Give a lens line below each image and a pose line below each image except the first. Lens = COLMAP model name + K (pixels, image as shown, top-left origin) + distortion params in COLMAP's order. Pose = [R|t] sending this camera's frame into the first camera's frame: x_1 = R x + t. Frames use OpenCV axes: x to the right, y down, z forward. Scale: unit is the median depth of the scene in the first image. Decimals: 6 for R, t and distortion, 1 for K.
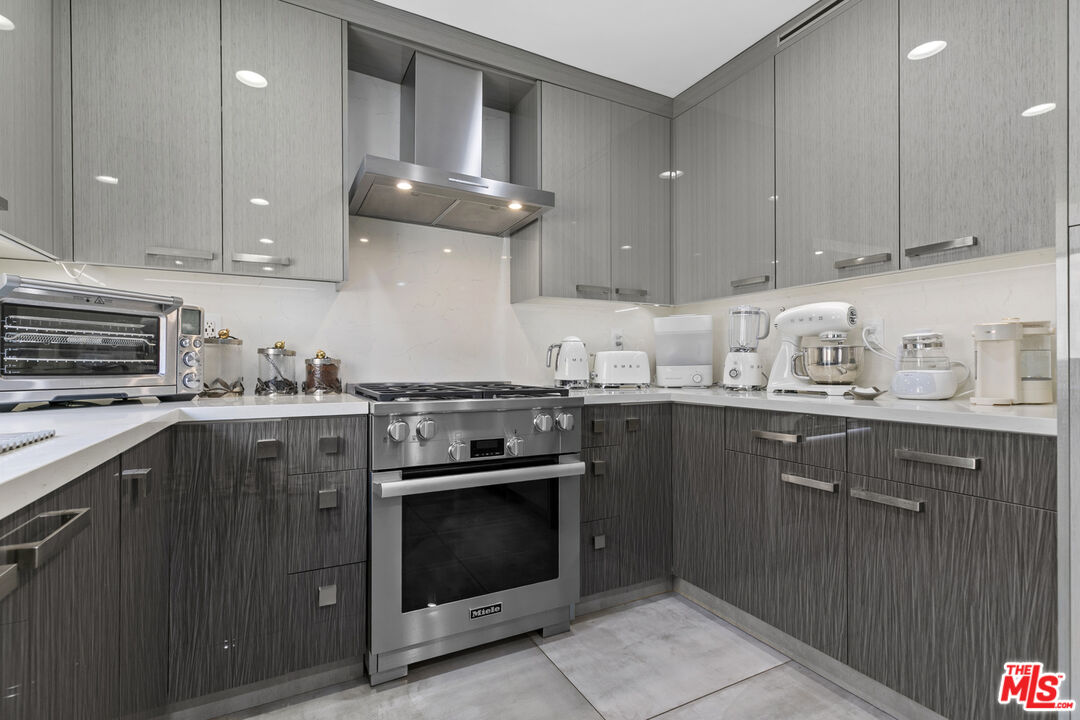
lens RADIAL K [[496.7, 0, 539.2], [0, 496.7, 363.8], [0, 0, 1]] dist [-0.001964, -0.000438]
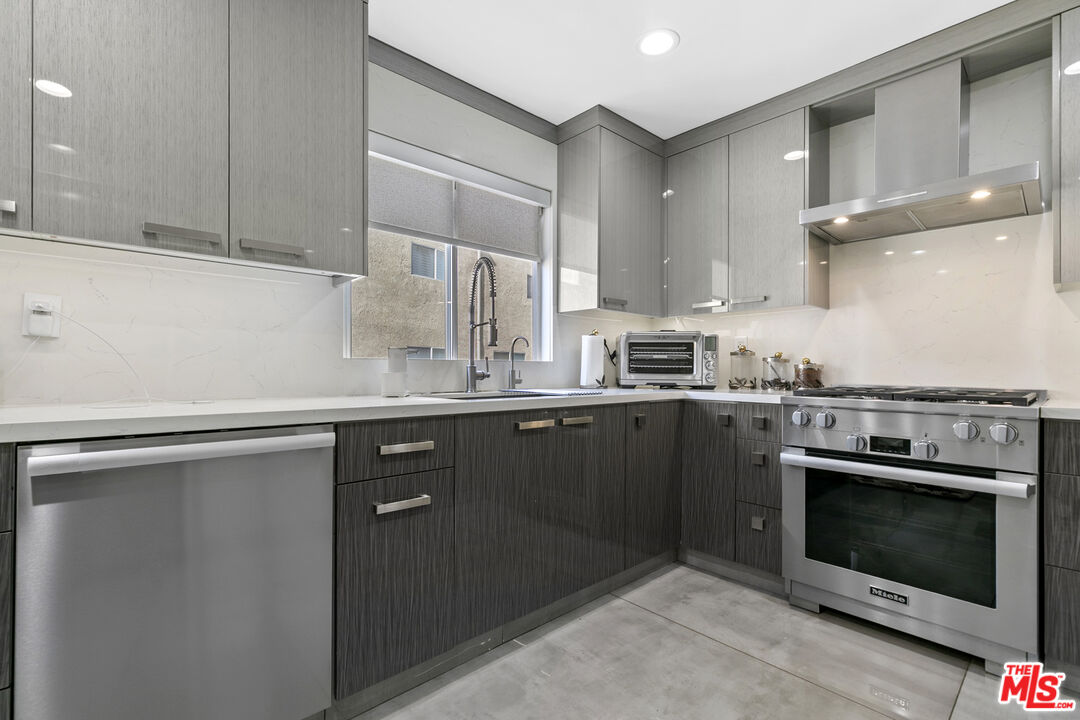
lens RADIAL K [[496.7, 0, 540.5], [0, 496.7, 366.0], [0, 0, 1]] dist [-0.001964, -0.000438]
pose [[0.262449, -0.006587, -0.964923, 0.773854], [0.000037, 0.999977, -0.006816, 0.003827], [0.964946, 0.001753, 0.262443, -0.023104]]
